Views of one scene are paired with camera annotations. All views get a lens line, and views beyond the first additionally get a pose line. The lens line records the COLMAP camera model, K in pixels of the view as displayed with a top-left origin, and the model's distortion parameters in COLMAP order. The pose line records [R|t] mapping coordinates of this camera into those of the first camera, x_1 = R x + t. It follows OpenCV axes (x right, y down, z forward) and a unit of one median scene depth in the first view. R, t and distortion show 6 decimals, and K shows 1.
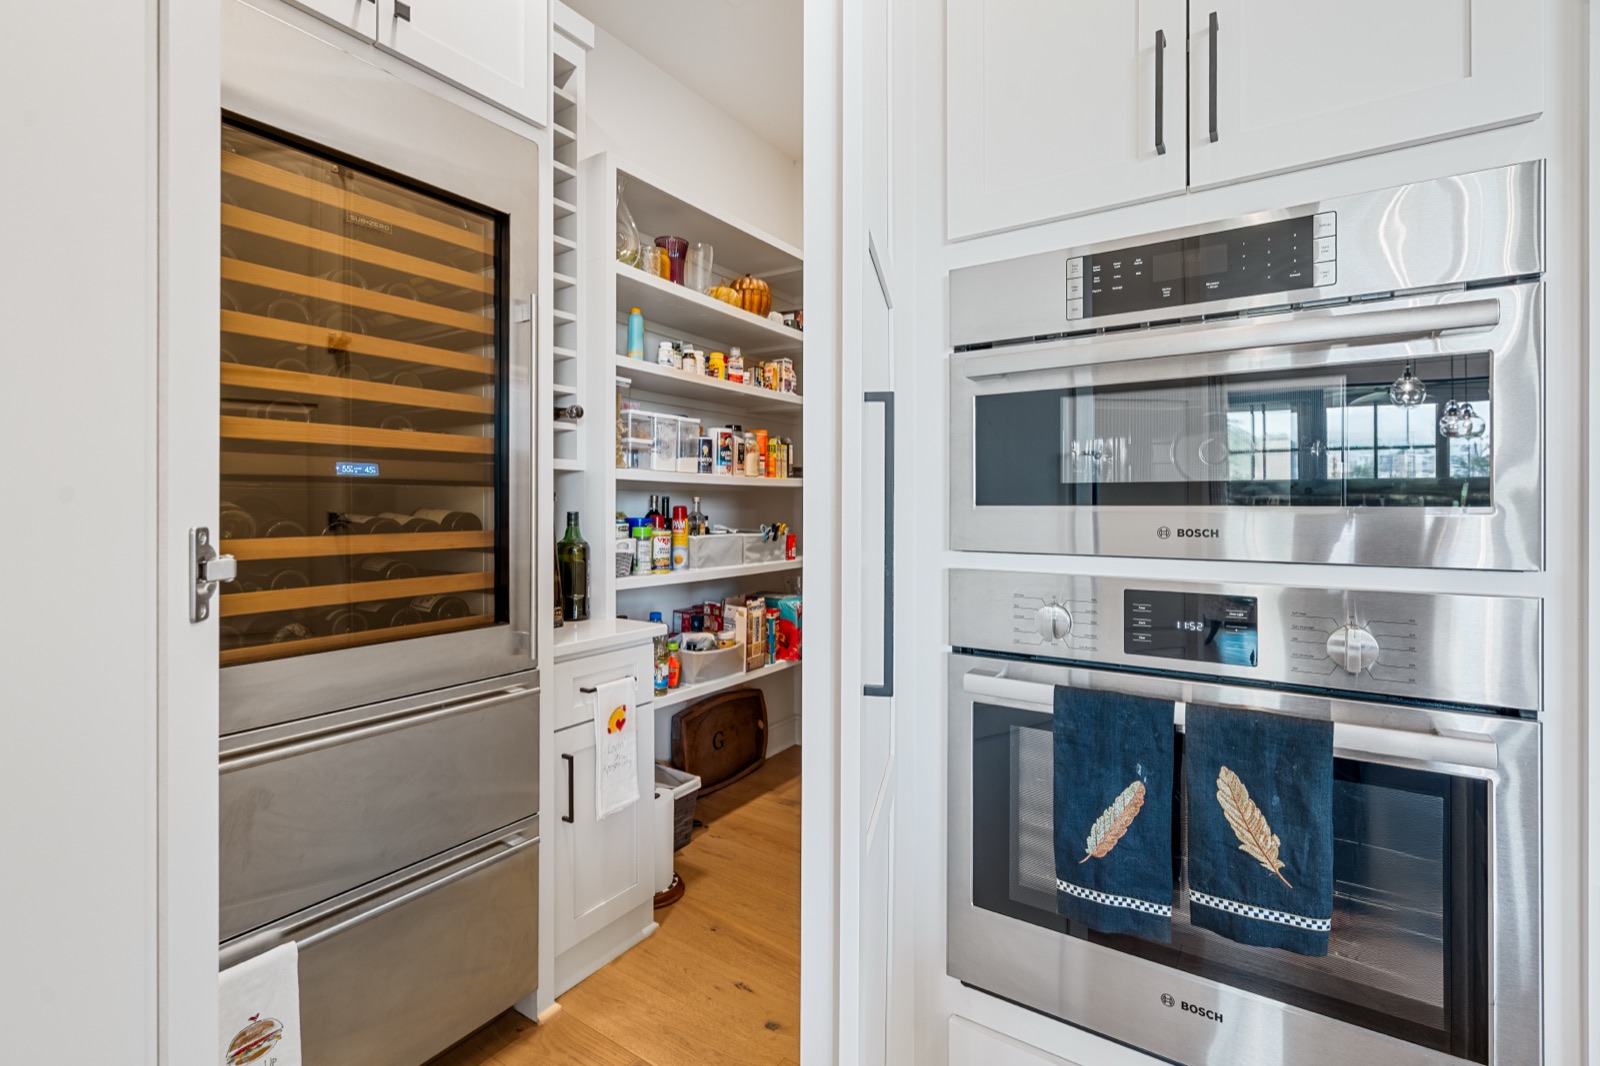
lens RADIAL K [[731.8, 0, 807.9], [0, 731.8, 511.0], [0, 0, 1]] dist [-0.009091, 0.000488]
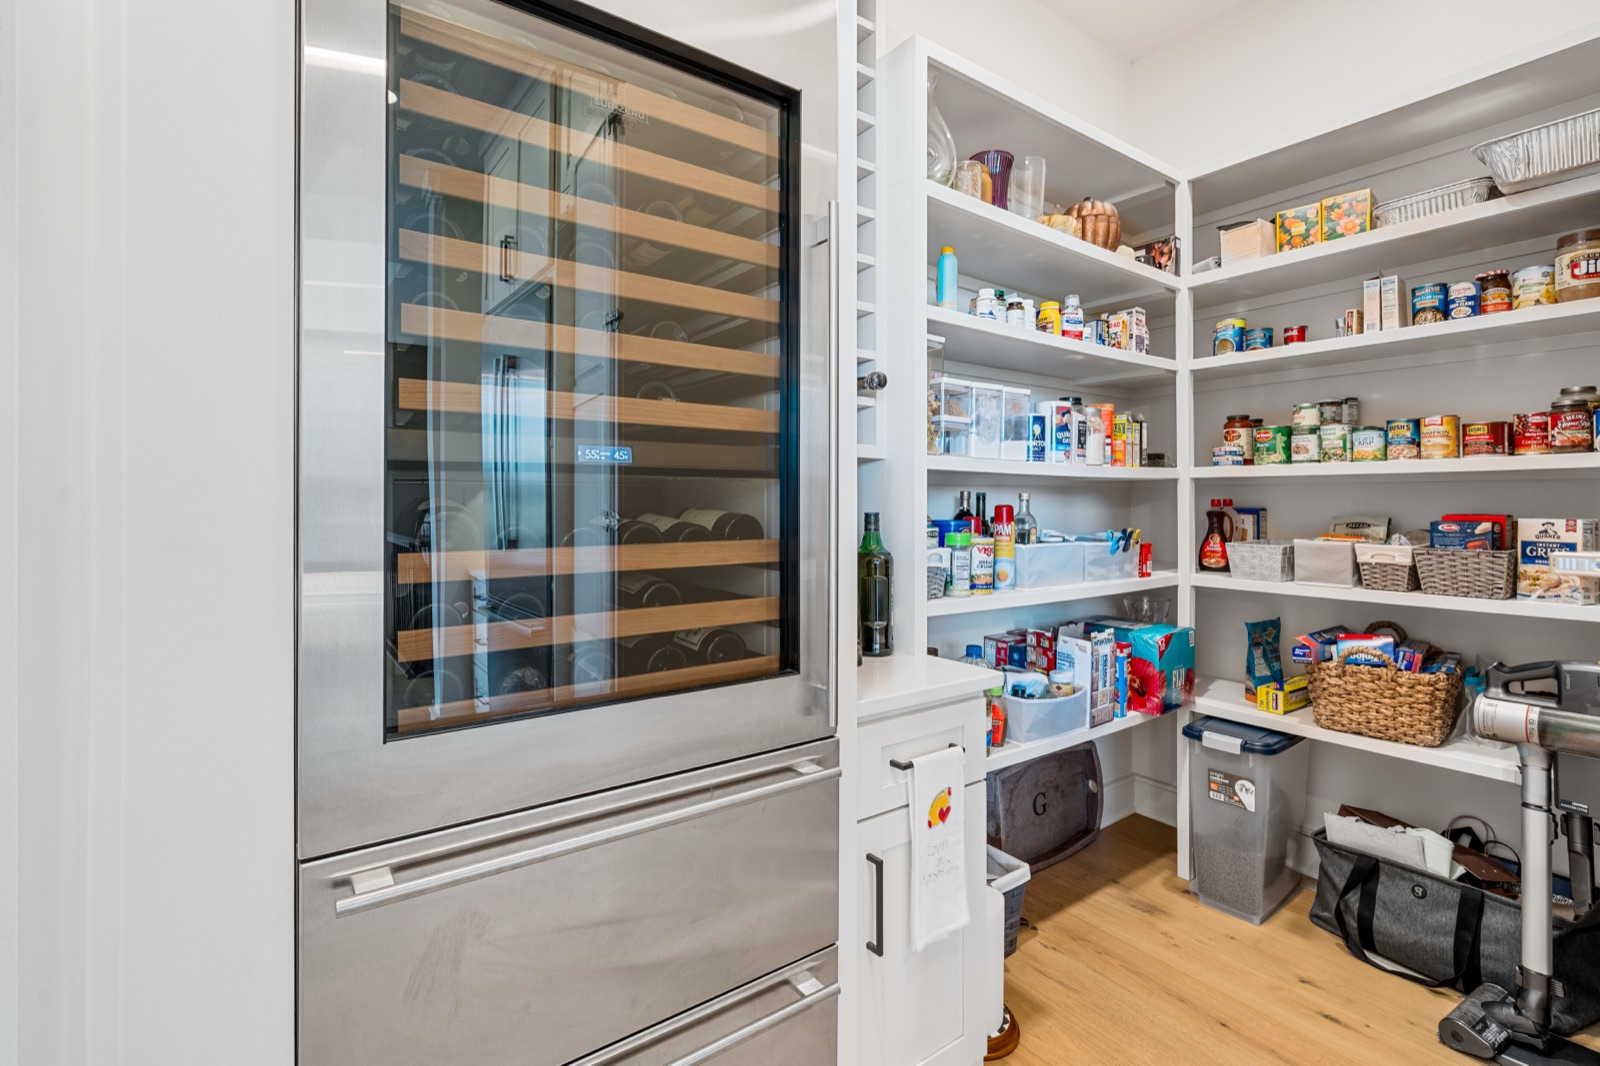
lens RADIAL K [[731.8, 0, 800.8], [0, 731.8, 522.2], [0, 0, 1]] dist [-0.009091, 0.000488]
pose [[0.932148, 0.006515, -0.362020, -0.104502], [-0.000832, 0.999874, 0.015850, -0.000955], [0.362078, -0.014474, 0.932036, 0.235511]]
